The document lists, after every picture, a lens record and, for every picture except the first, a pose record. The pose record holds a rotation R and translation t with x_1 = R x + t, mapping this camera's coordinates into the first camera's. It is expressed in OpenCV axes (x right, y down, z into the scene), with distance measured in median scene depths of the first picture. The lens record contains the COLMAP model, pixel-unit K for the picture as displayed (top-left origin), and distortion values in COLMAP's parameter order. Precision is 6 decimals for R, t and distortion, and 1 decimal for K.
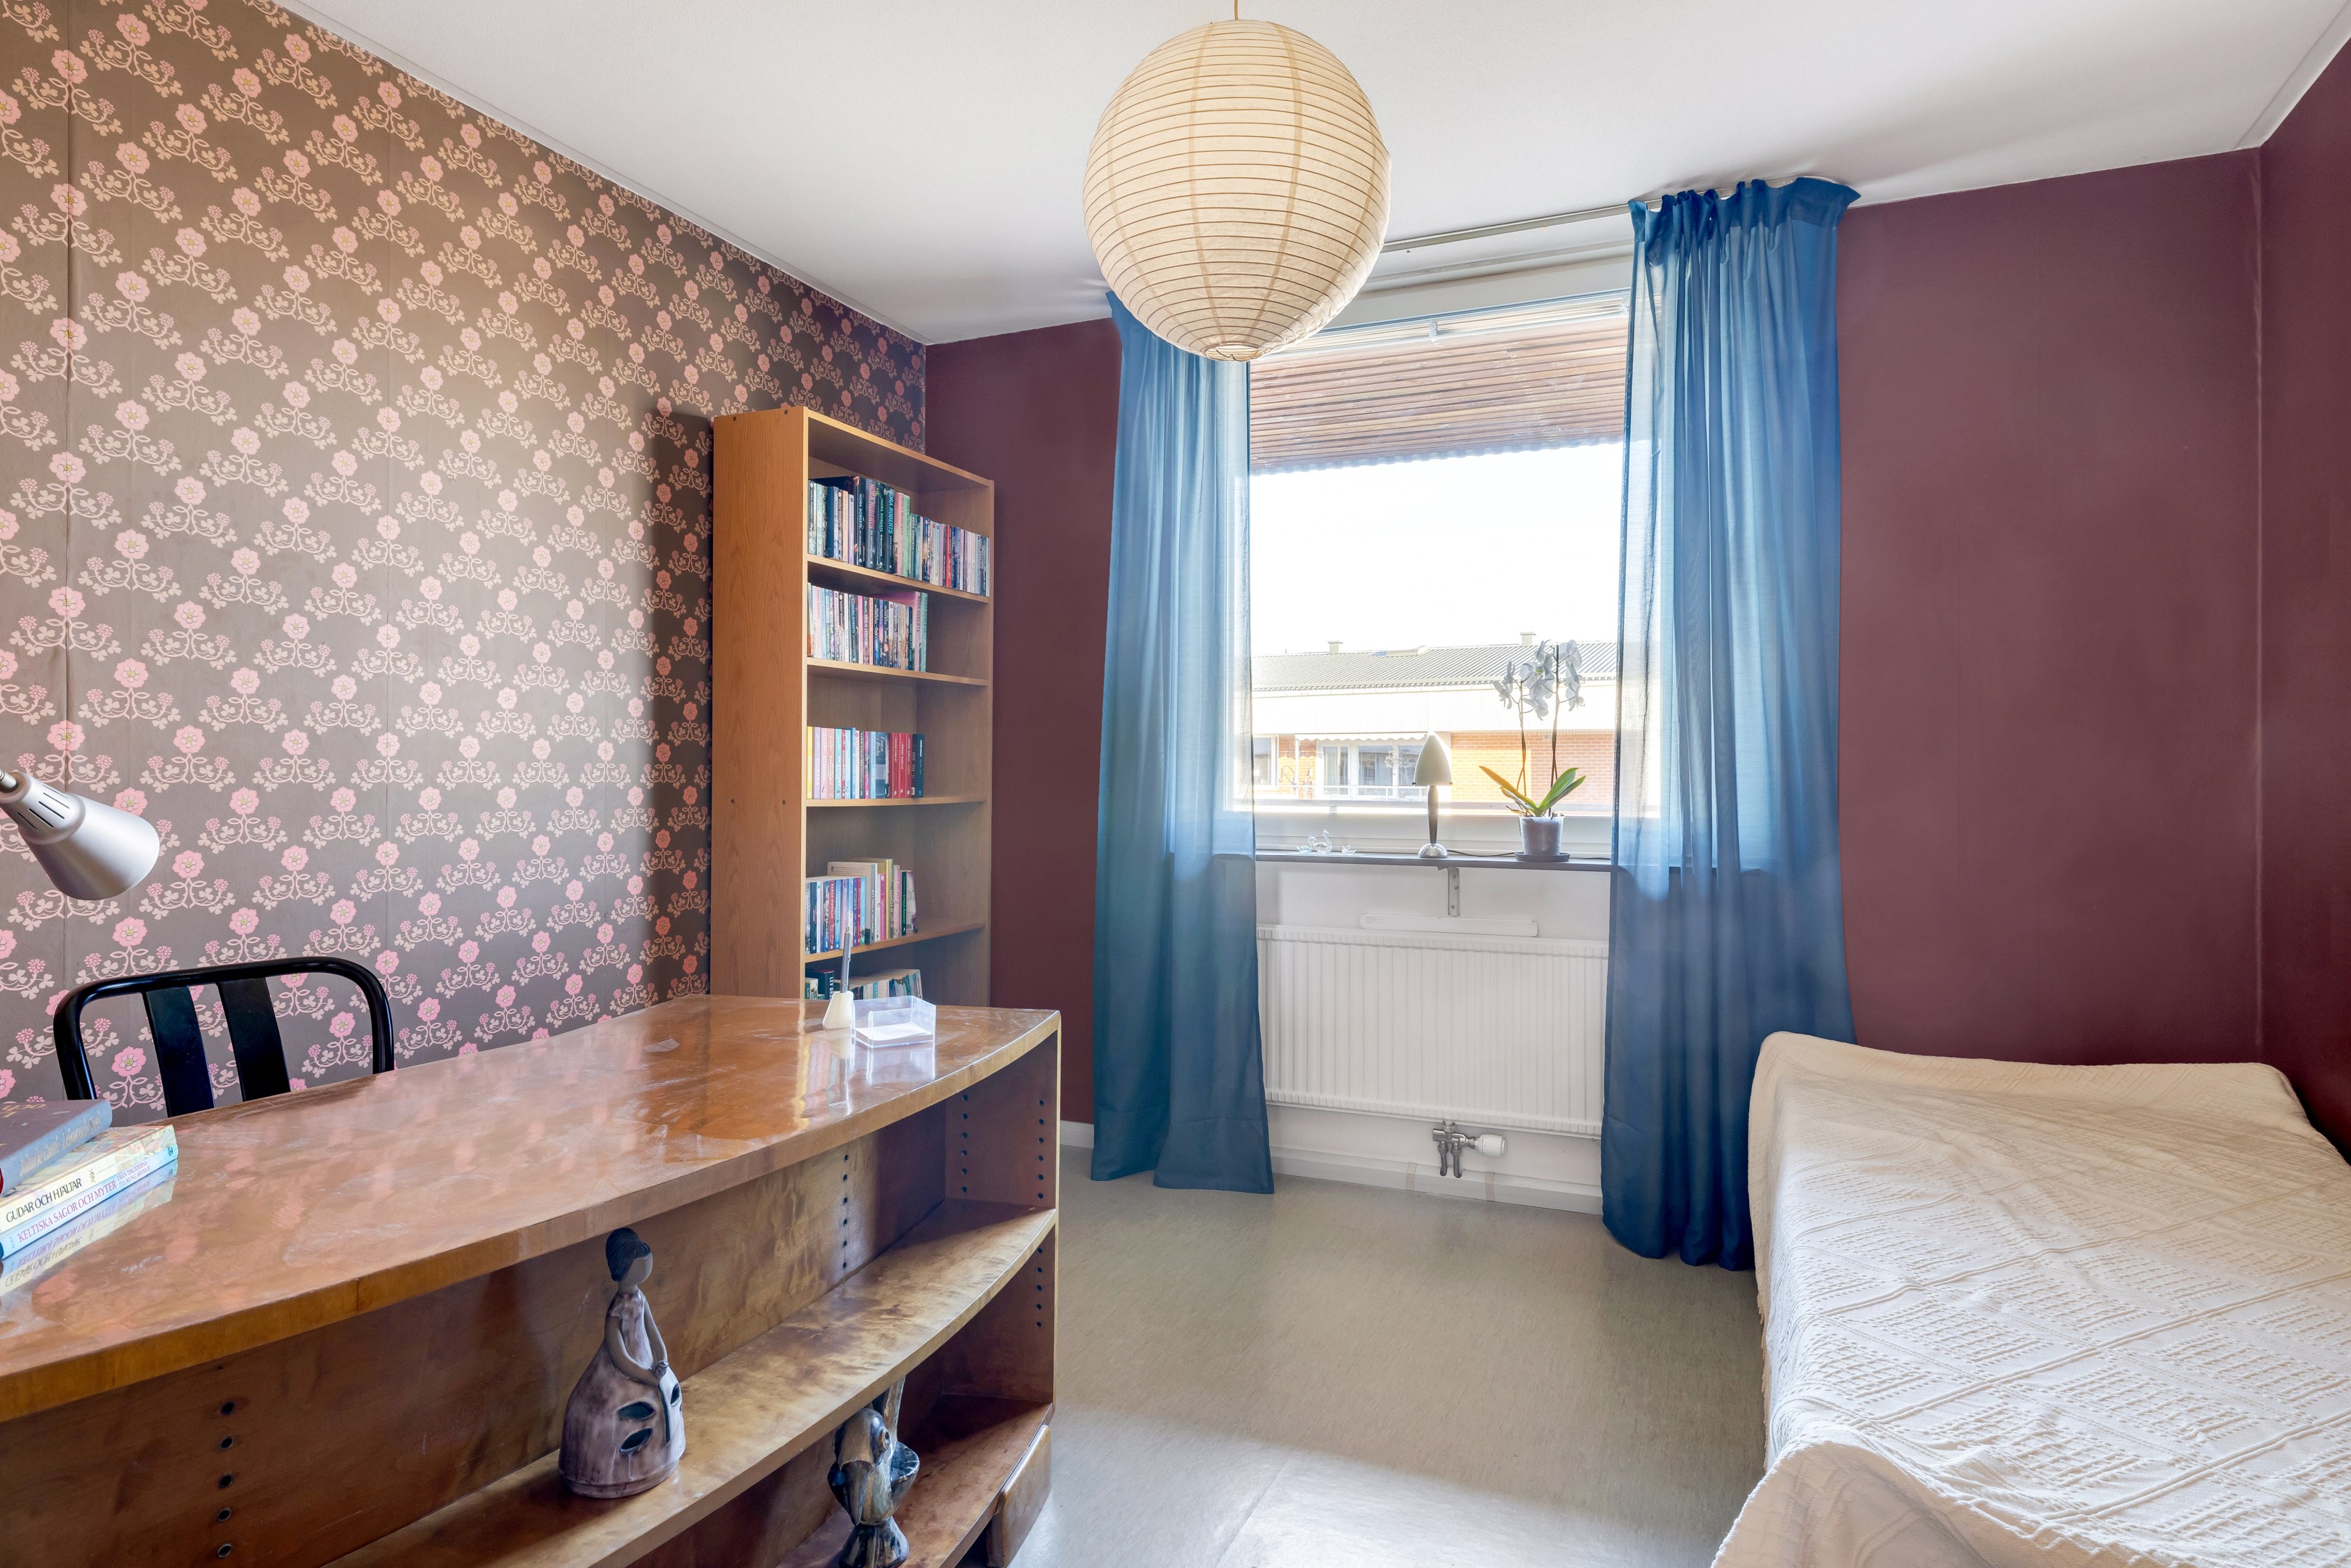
lens RADIAL K [[1398.8, 0, 1177.1], [0, 1398.8, 771.0], [0, 0, 1]] dist [0.002681, 0.000377]
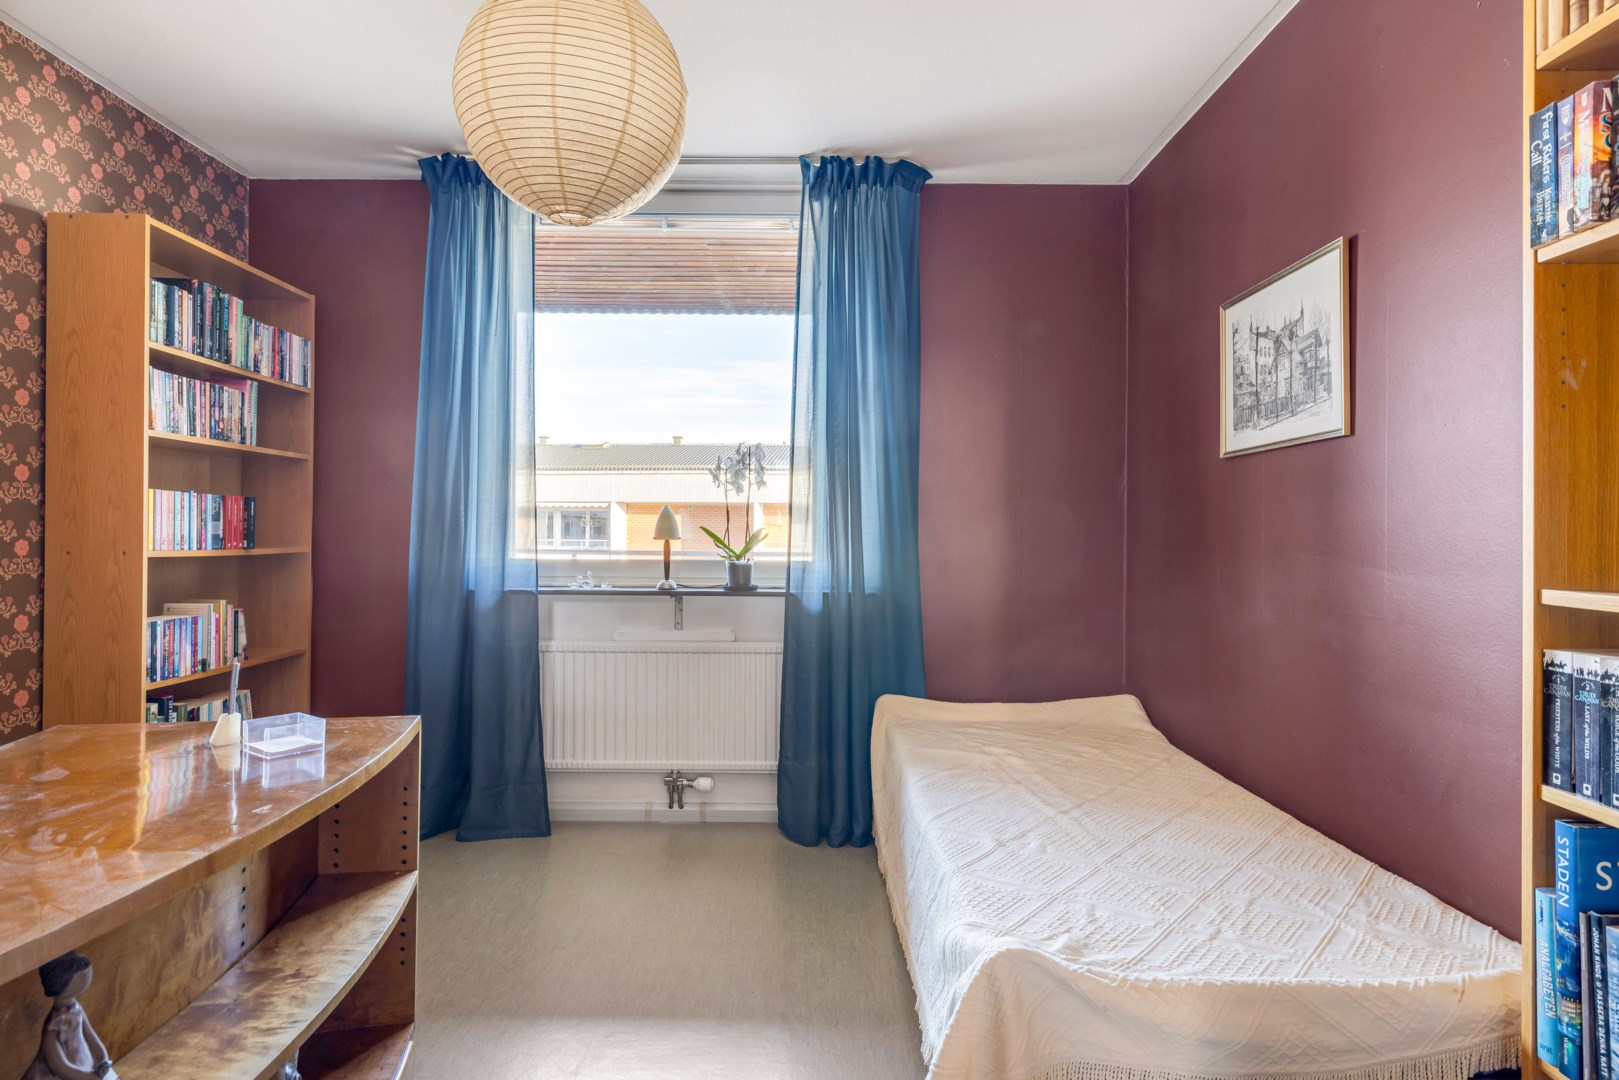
lens RADIAL K [[950.0, 0, 798.1], [0, 950.0, 536.6], [0, 0, 1]] dist [0.002742, 0.000002]
pose [[0.911740, 0.002423, 0.410761, -0.099325], [-0.005747, 0.999960, 0.006858, -0.000280], [-0.410728, -0.008613, 0.911717, 0.052241]]
